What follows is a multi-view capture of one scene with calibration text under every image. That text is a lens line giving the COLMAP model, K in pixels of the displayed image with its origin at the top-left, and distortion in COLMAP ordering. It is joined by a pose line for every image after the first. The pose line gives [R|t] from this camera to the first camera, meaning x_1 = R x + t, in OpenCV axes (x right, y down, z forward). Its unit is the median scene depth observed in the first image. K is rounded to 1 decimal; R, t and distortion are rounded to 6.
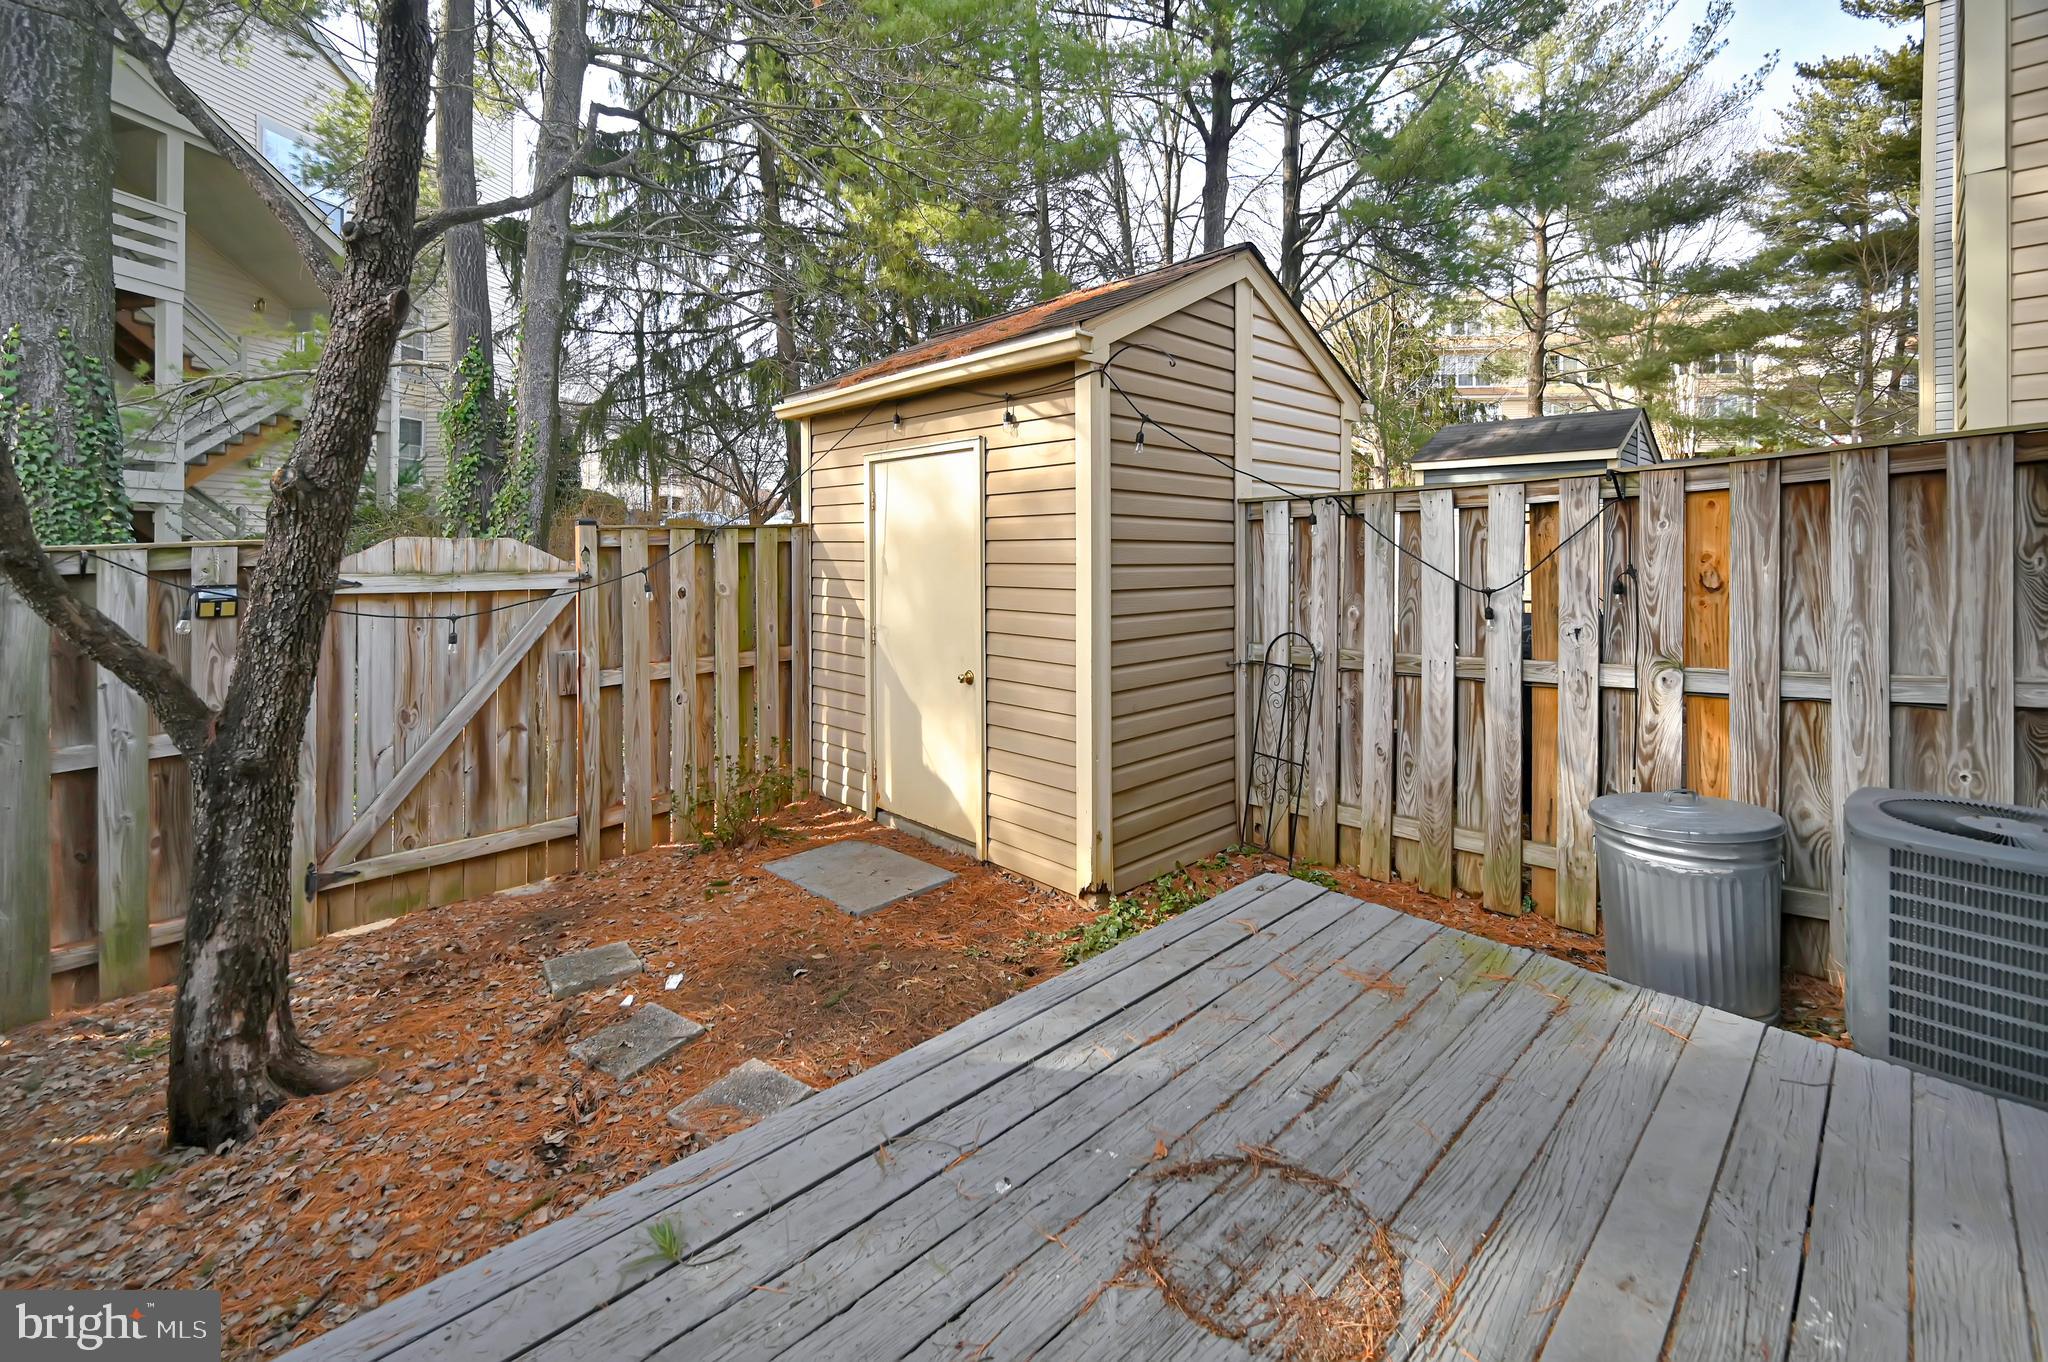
lens RADIAL K [[852.3, 0, 971.5], [0, 852.3, 543.2], [0, 0, 1]] dist [0.002958, -0.000180]
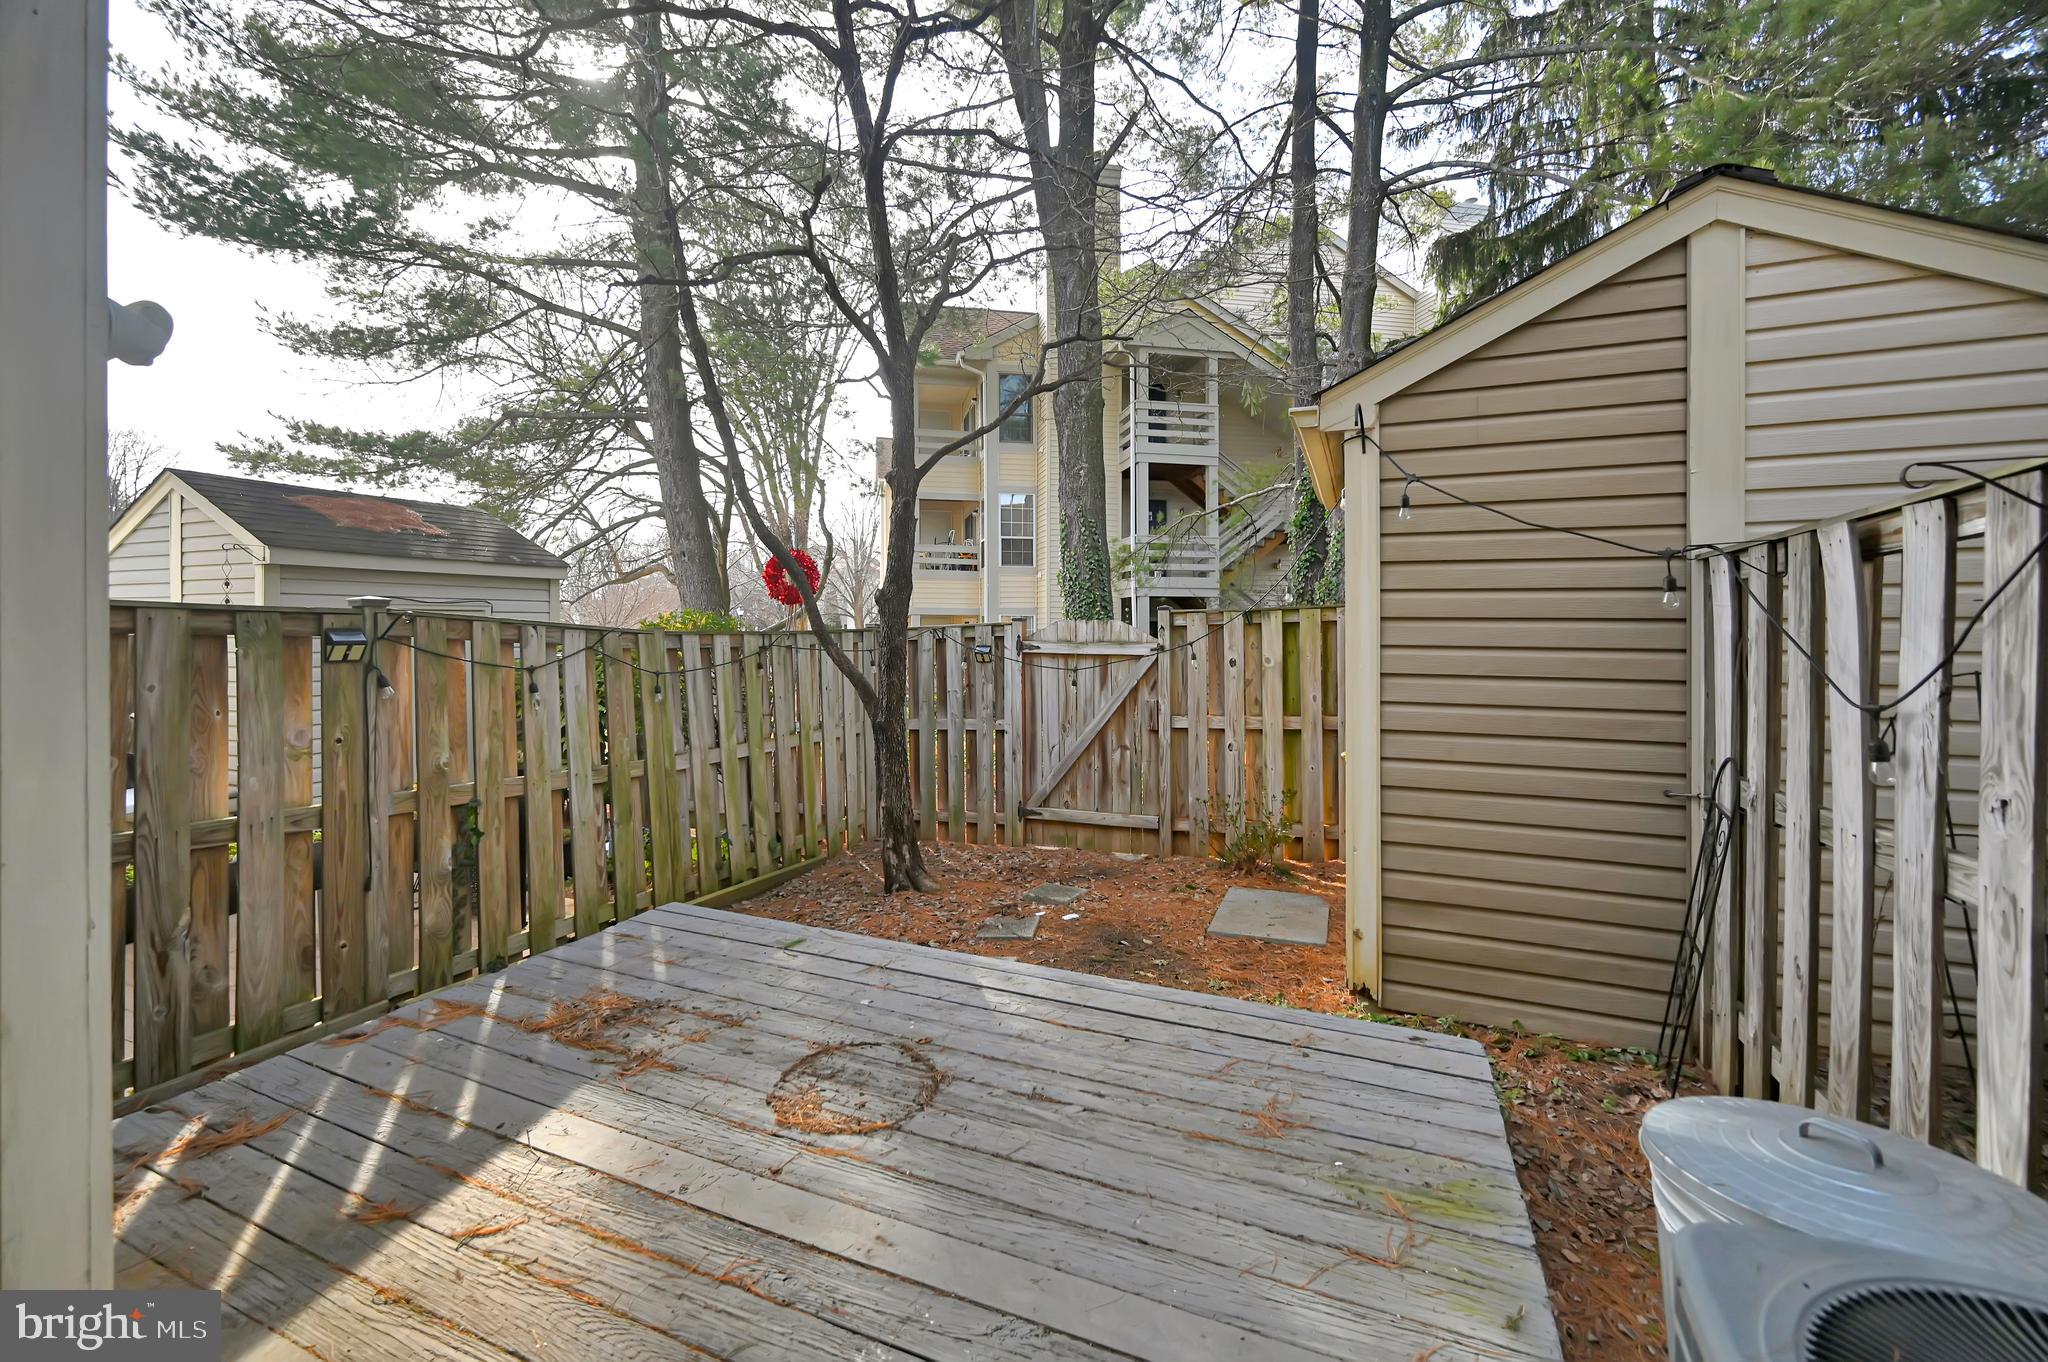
lens RADIAL K [[816.5, 0, 1047.5], [0, 816.5, 625.7], [0, 0, 1]] dist [0.002559, -0.001708]
pose [[0.432530, -0.000276, -0.901620, 0.826685], [0.004208, 0.999990, 0.001712, 0.001709], [0.901610, -0.004535, 0.432526, 0.311731]]
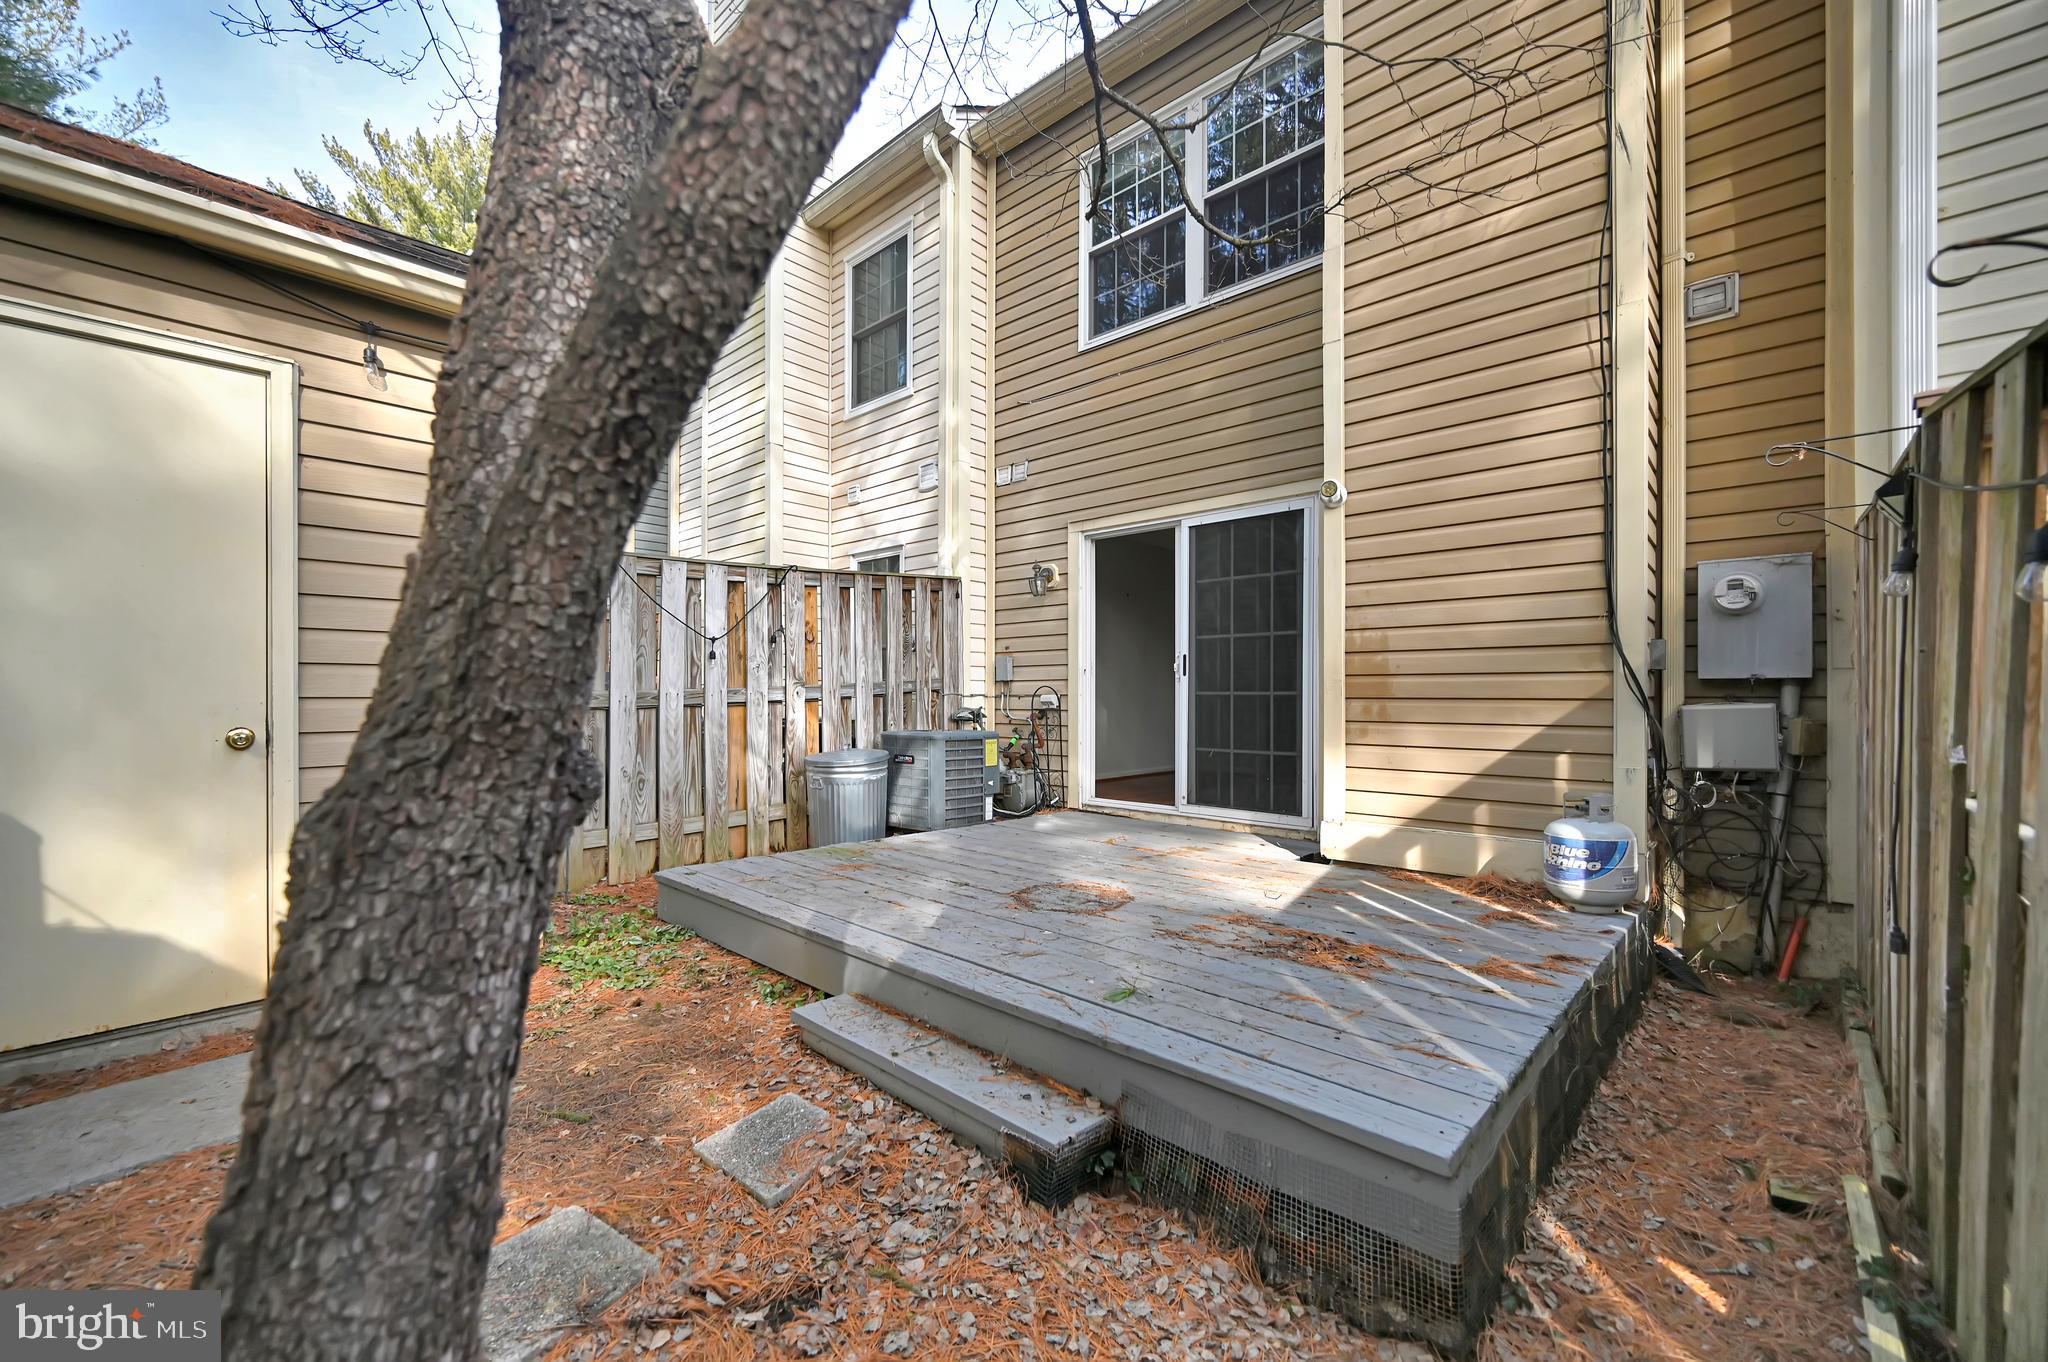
lens RADIAL K [[816.5, 0, 1037.3], [0, 816.5, 689.3], [0, 0, 1]] dist [0.002559, -0.001708]
pose [[-0.069680, 0.011706, 0.997501, -0.764848], [-0.007615, 0.999896, -0.012266, 0.150953], [-0.997540, -0.008451, -0.069584, 0.562935]]
